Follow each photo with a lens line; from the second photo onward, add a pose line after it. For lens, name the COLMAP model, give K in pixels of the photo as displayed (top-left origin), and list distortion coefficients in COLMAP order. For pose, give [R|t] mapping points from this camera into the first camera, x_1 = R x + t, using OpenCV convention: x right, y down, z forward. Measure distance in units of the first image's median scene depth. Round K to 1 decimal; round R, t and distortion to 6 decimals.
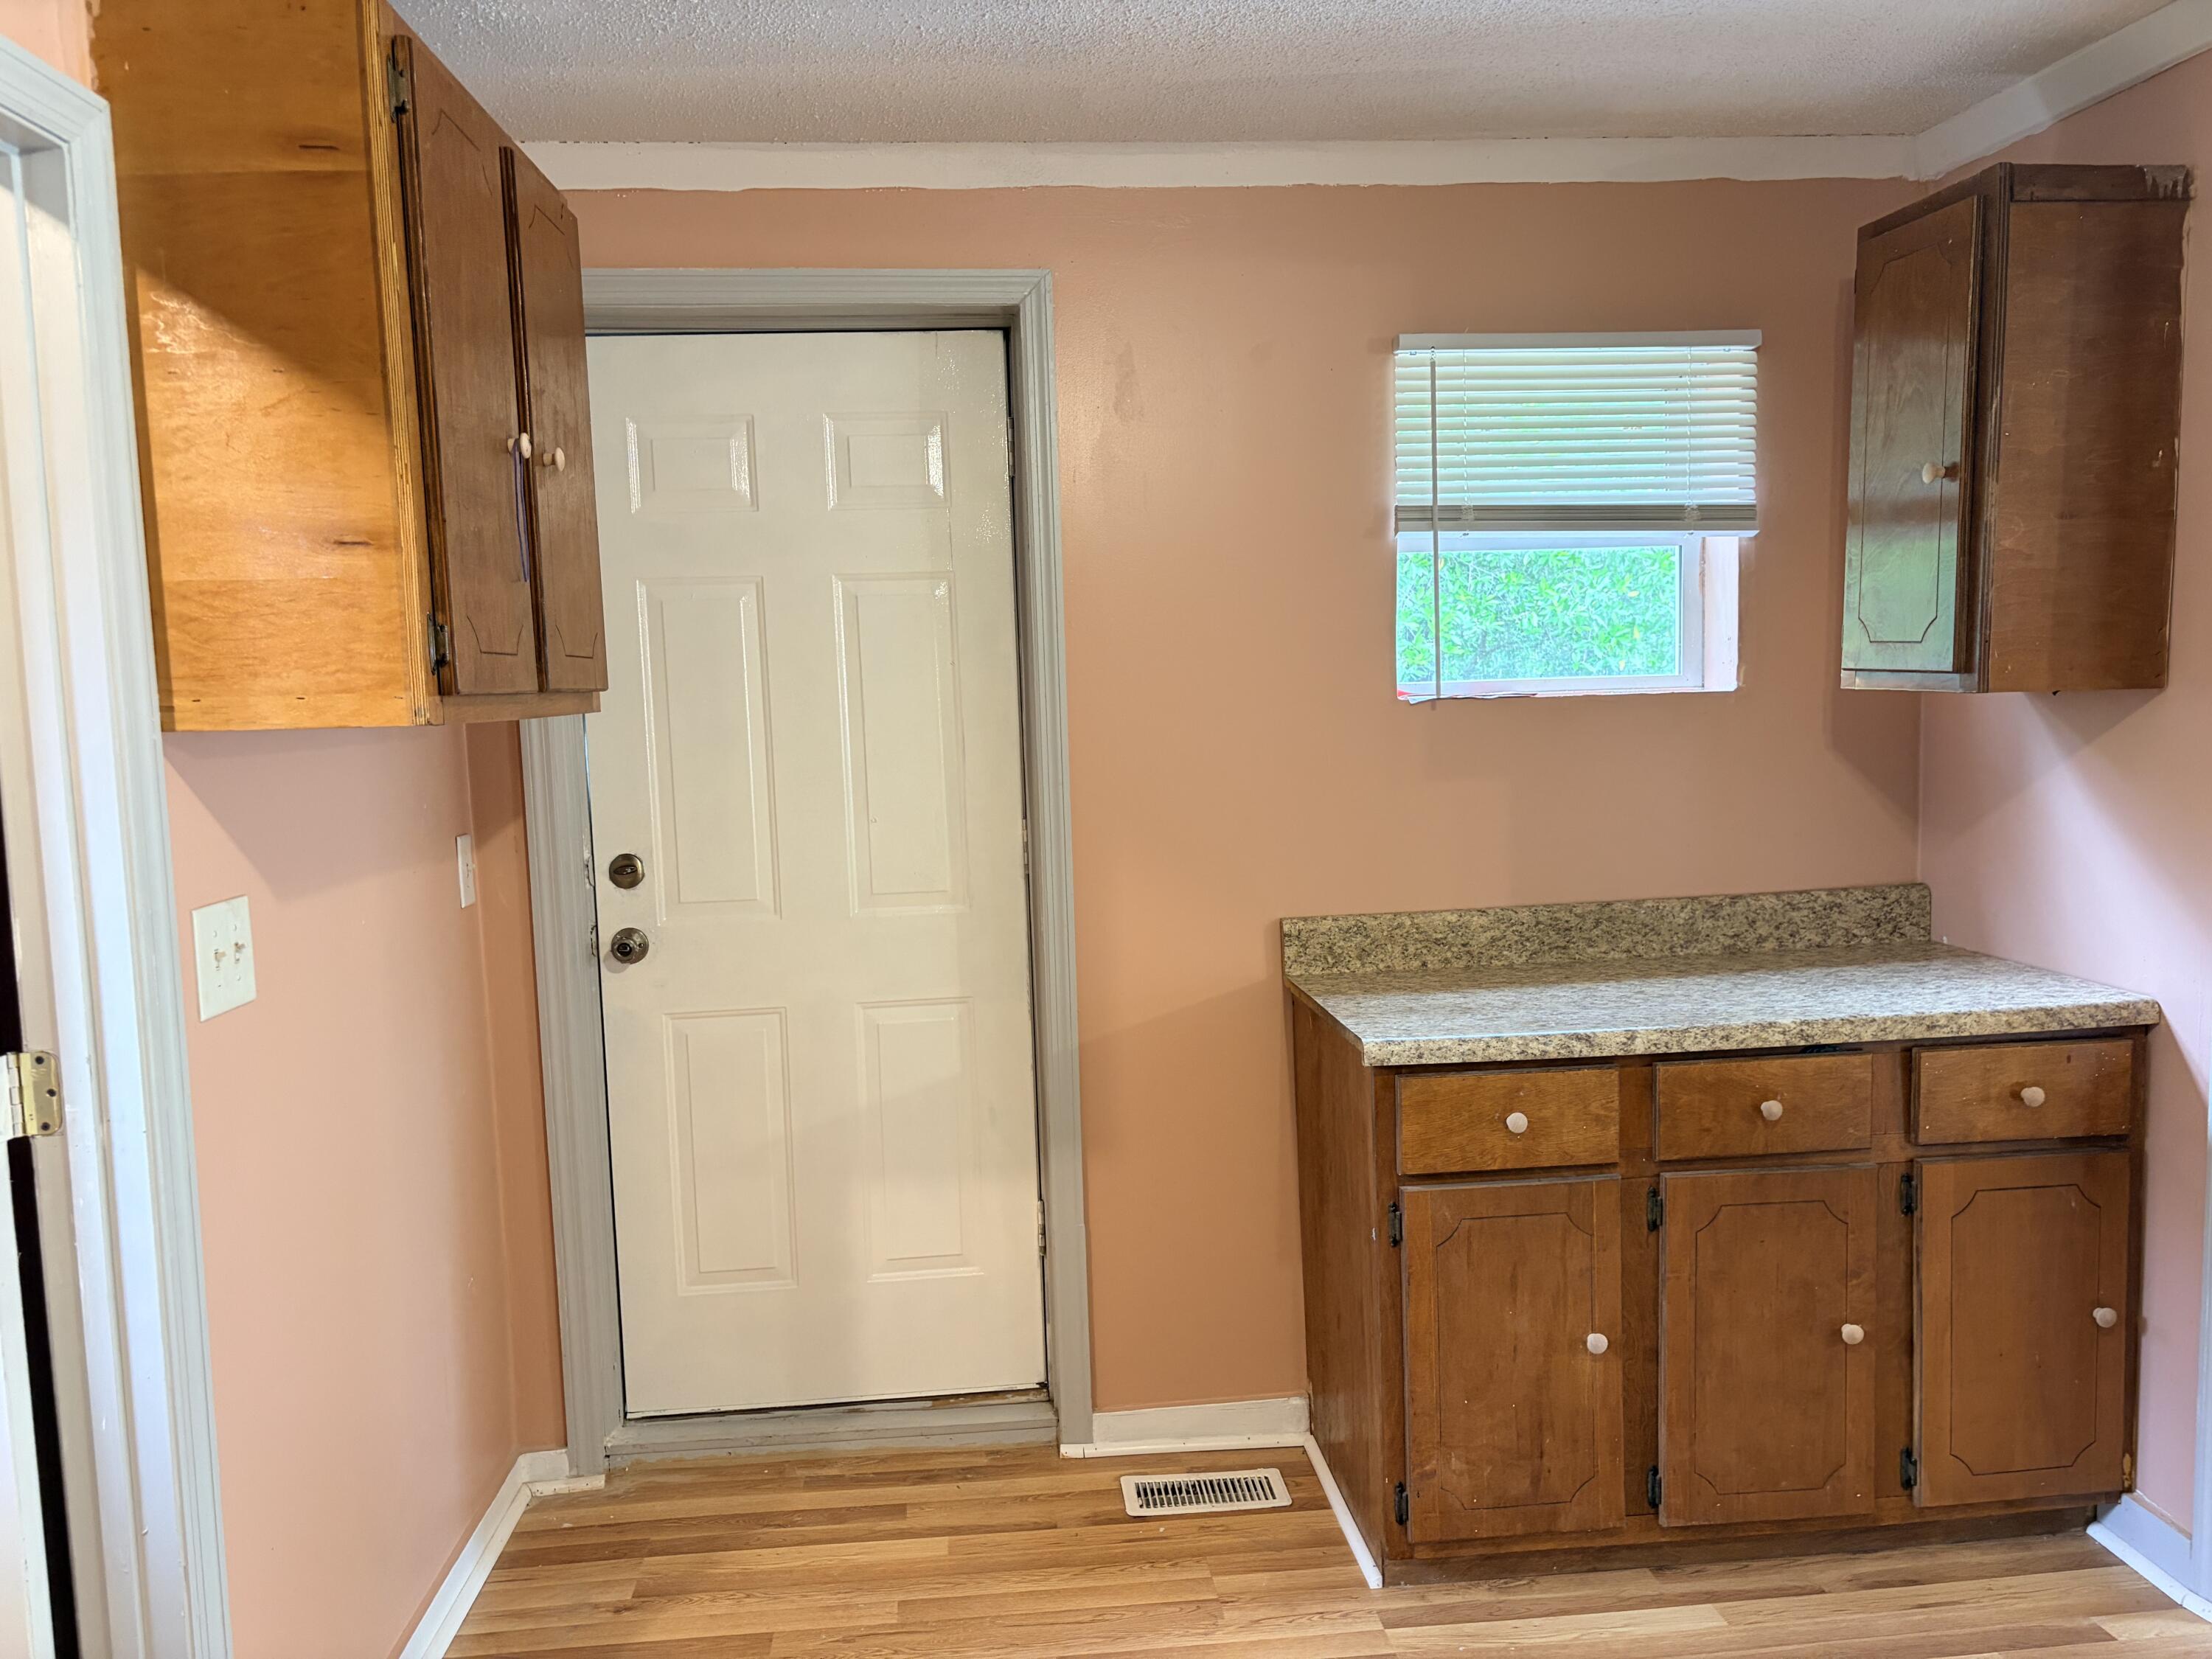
lens RADIAL K [[1664.7, 0, 1098.2], [0, 1664.7, 834.9], [0, 0, 1]] dist [0.015083, -0.006847]
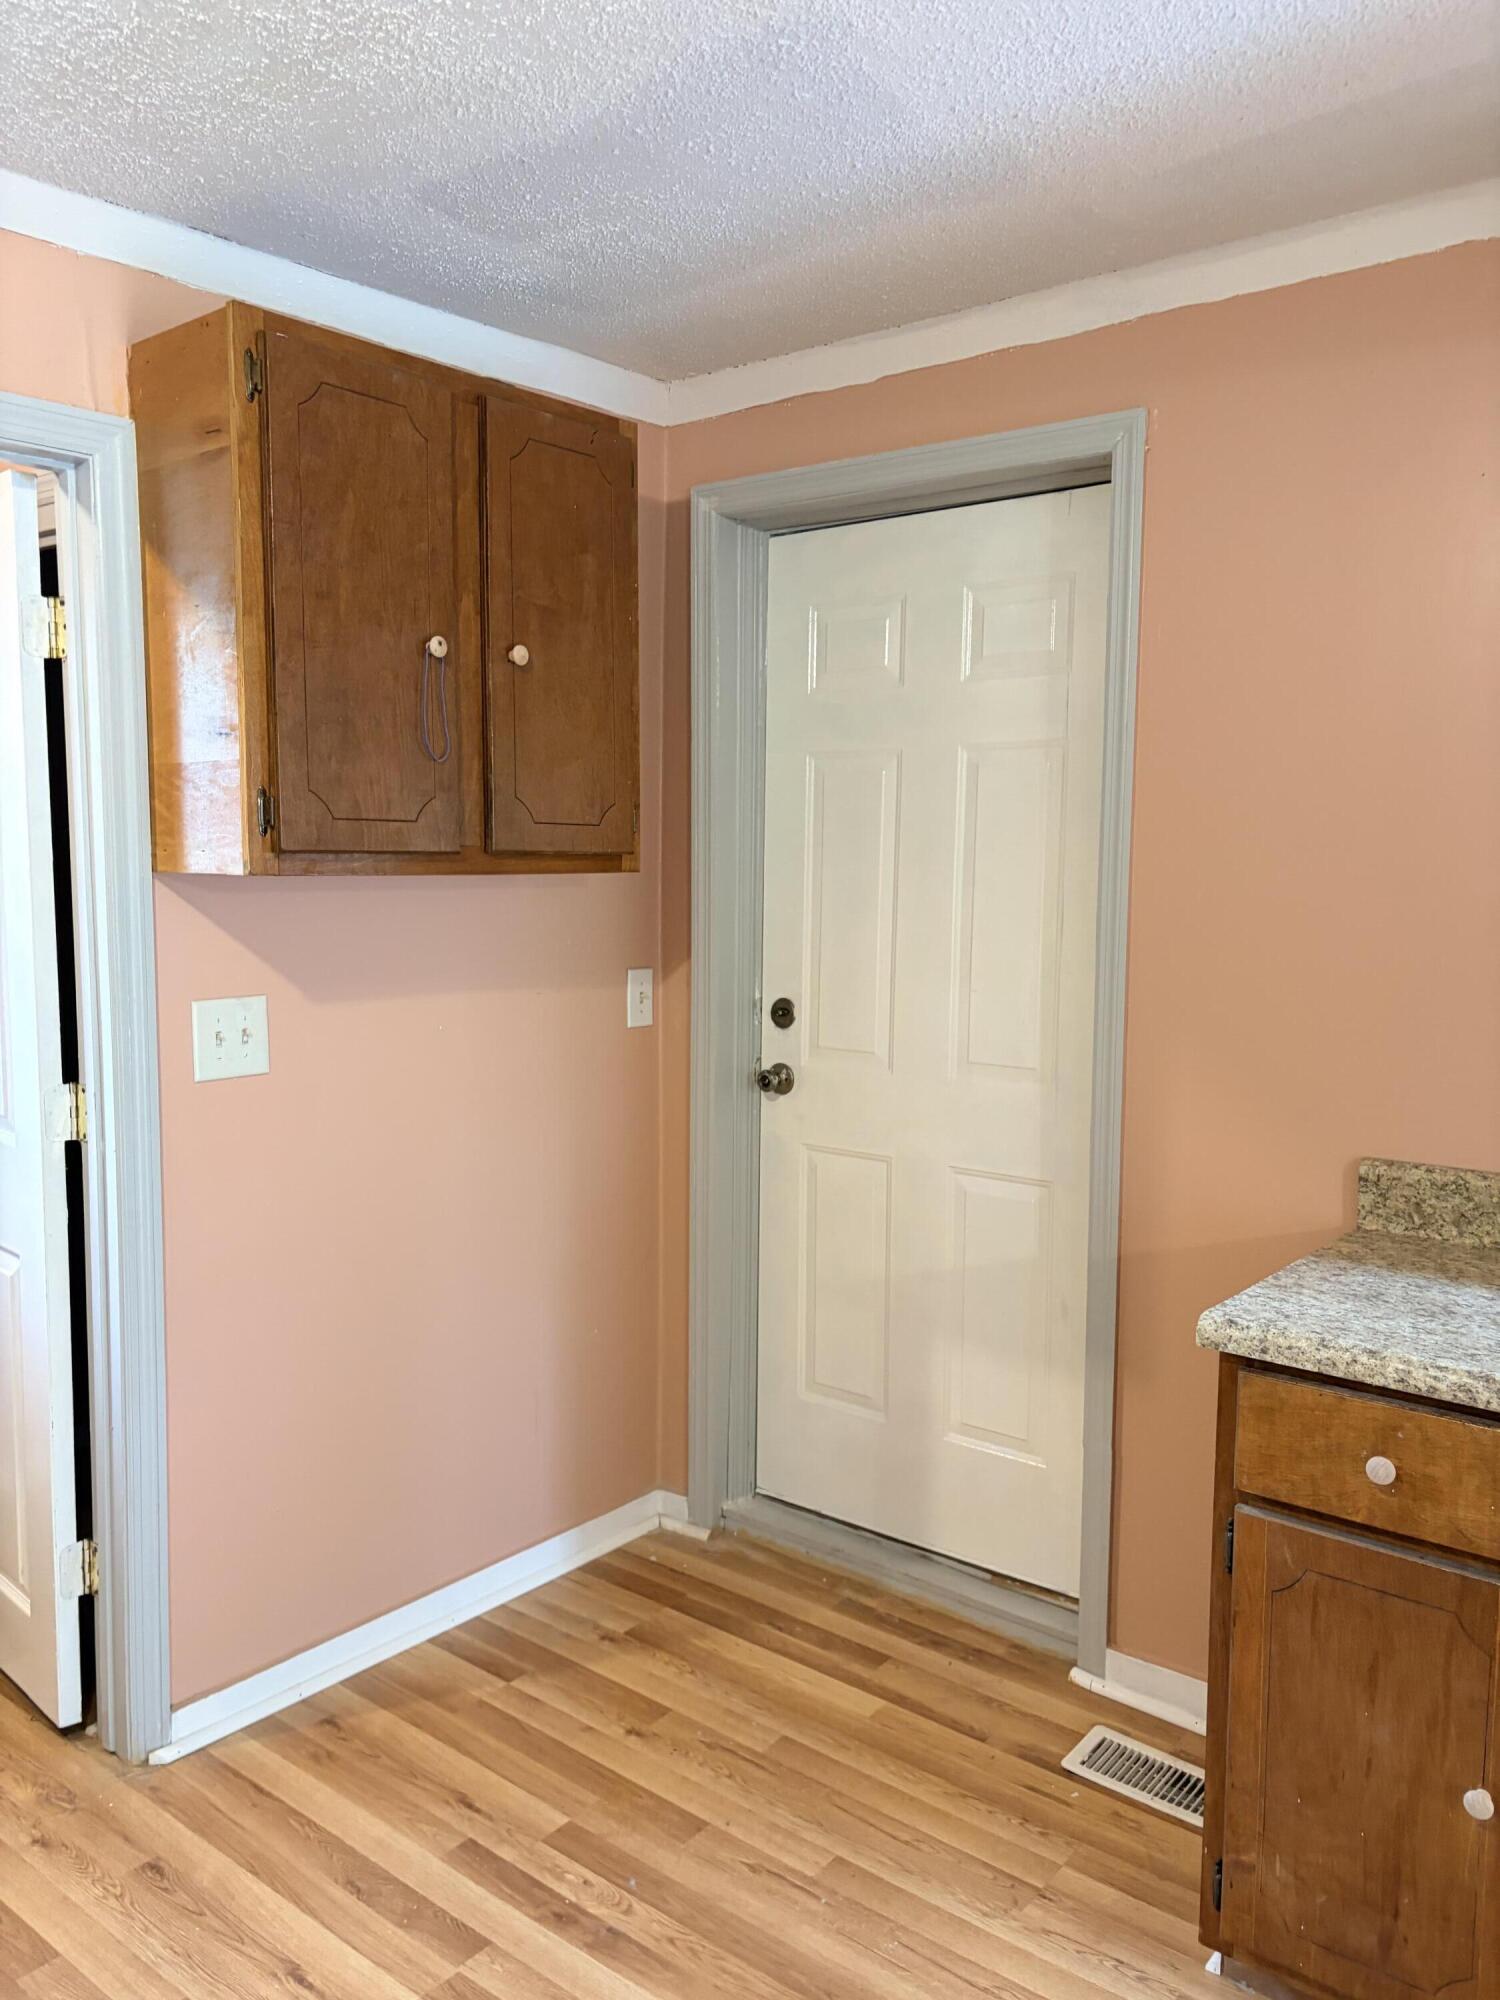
lens RADIAL K [[1518.3, 0, 750.0], [0, 1518.3, 1000.0], [0, 0, 1]] dist [0.017036, 0.004018]
pose [[0.727468, 0.105123, -0.678041, 0.415046], [-0.092823, 0.994187, 0.054548, -0.042880], [0.679834, 0.023256, 0.732998, 0.248977]]
